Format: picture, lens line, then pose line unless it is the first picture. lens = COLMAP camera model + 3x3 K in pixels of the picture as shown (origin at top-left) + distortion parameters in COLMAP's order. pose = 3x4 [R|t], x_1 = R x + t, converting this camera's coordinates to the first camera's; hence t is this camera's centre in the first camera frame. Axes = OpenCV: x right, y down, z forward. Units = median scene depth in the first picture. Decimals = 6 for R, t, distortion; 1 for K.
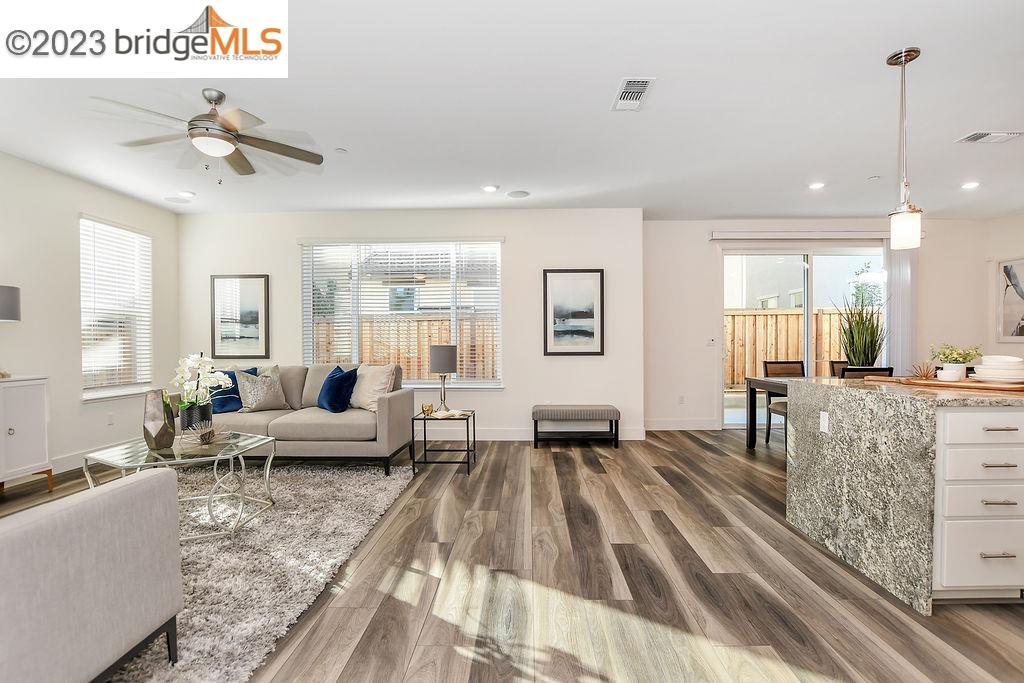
lens RADIAL K [[482.5, 0, 521.4], [0, 482.5, 348.7], [0, 0, 1]] dist [-0.032405, 0.005060]
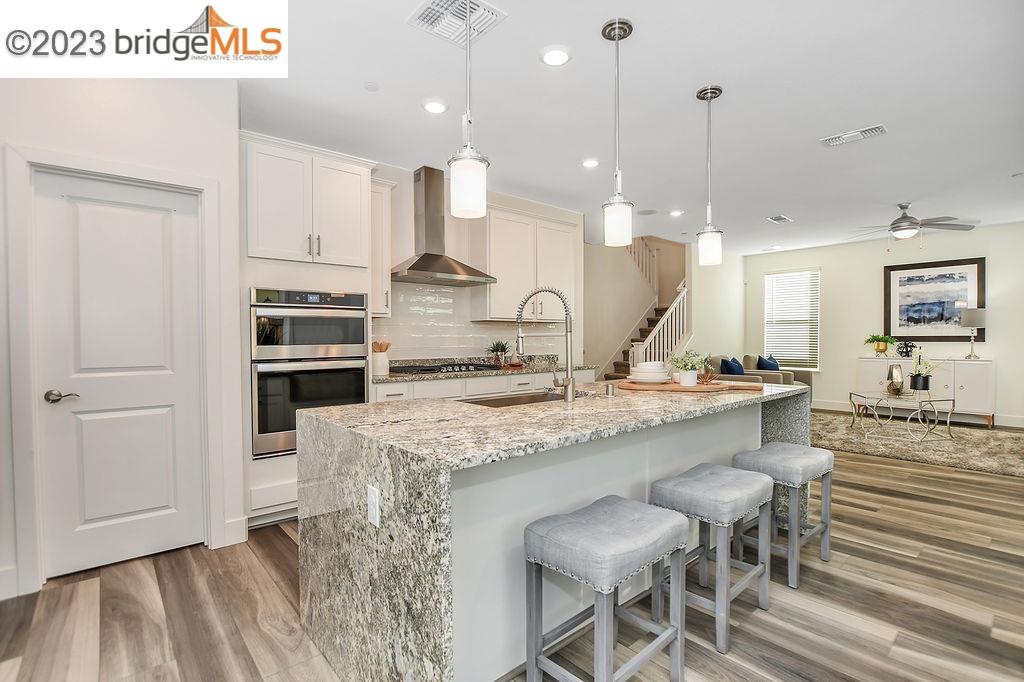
lens RADIAL K [[482.5, 0, 517.0], [0, 482.5, 347.5], [0, 0, 1]] dist [-0.032405, 0.005060]
pose [[-0.737582, 0.020962, -0.674932, 1.730016], [-0.000594, 0.999498, 0.031691, -0.046212], [0.675257, 0.023776, -0.737199, 1.379298]]
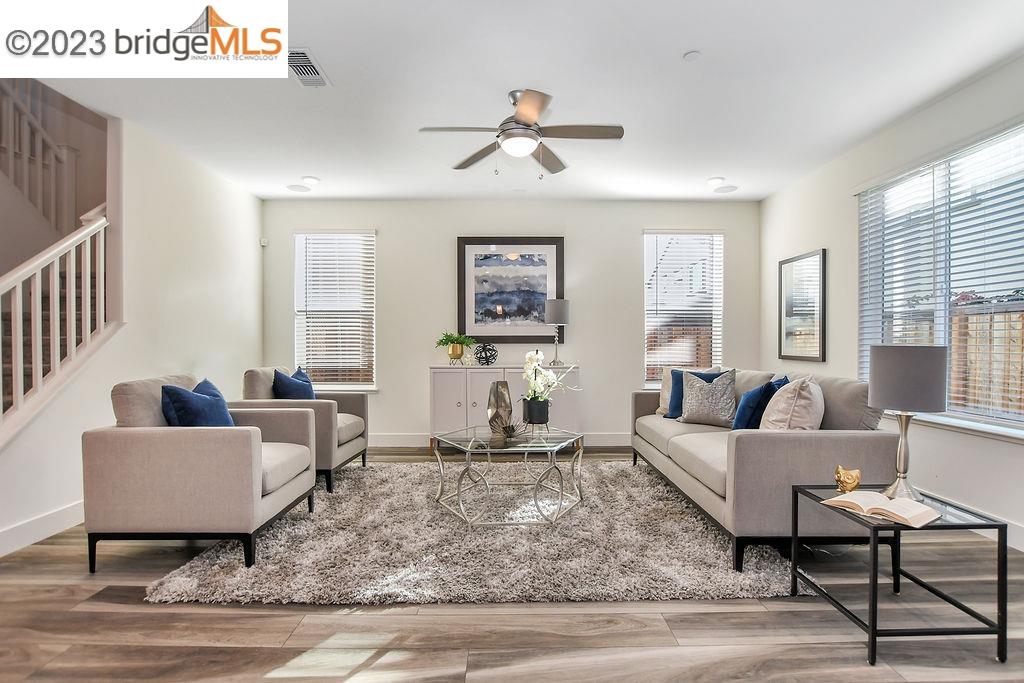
lens RADIAL K [[482.5, 0, 510.2], [0, 482.5, 349.8], [0, 0, 1]] dist [-0.032405, 0.005060]
pose [[0.029438, 0.020453, -0.999357, 0.395155], [-0.012365, 0.999722, 0.020097, -0.013331], [0.999490, 0.011765, 0.029683, 0.976887]]
